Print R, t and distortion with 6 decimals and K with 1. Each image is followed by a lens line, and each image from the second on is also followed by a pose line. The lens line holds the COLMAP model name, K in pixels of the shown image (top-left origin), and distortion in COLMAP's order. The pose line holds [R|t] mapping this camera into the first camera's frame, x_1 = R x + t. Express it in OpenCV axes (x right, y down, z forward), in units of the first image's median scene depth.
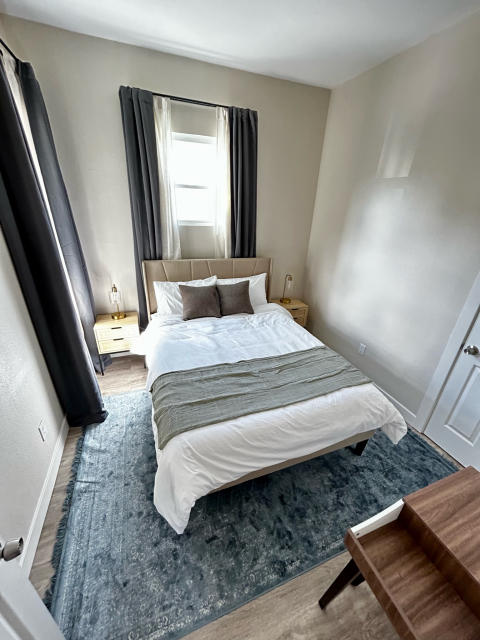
lens RADIAL K [[258.3, 0, 239.9], [0, 258.3, 318.4], [0, 0, 1]] dist [-0.000167, 0.000002]
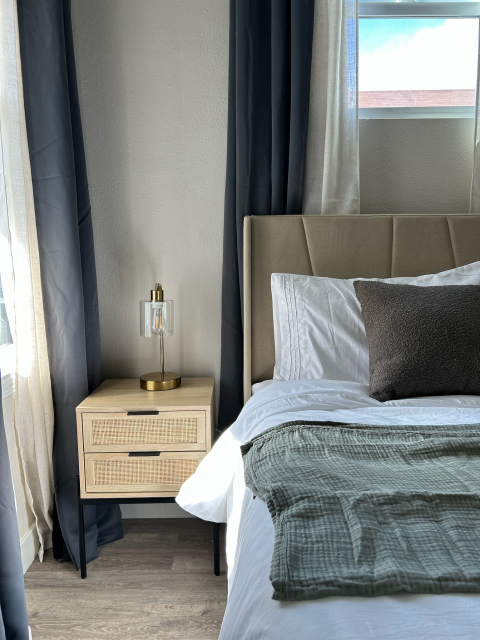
lens RADIAL K [[489.2, 0, 239.5], [0, 489.2, 321.7], [0, 0, 1]] dist [0.062061, 0.000185]
pose [[0.938700, 0.001868, -0.344729, -0.164182], [-0.099185, 0.959166, -0.264884, 0.073306], [0.330158, 0.282839, 0.900554, 0.460882]]
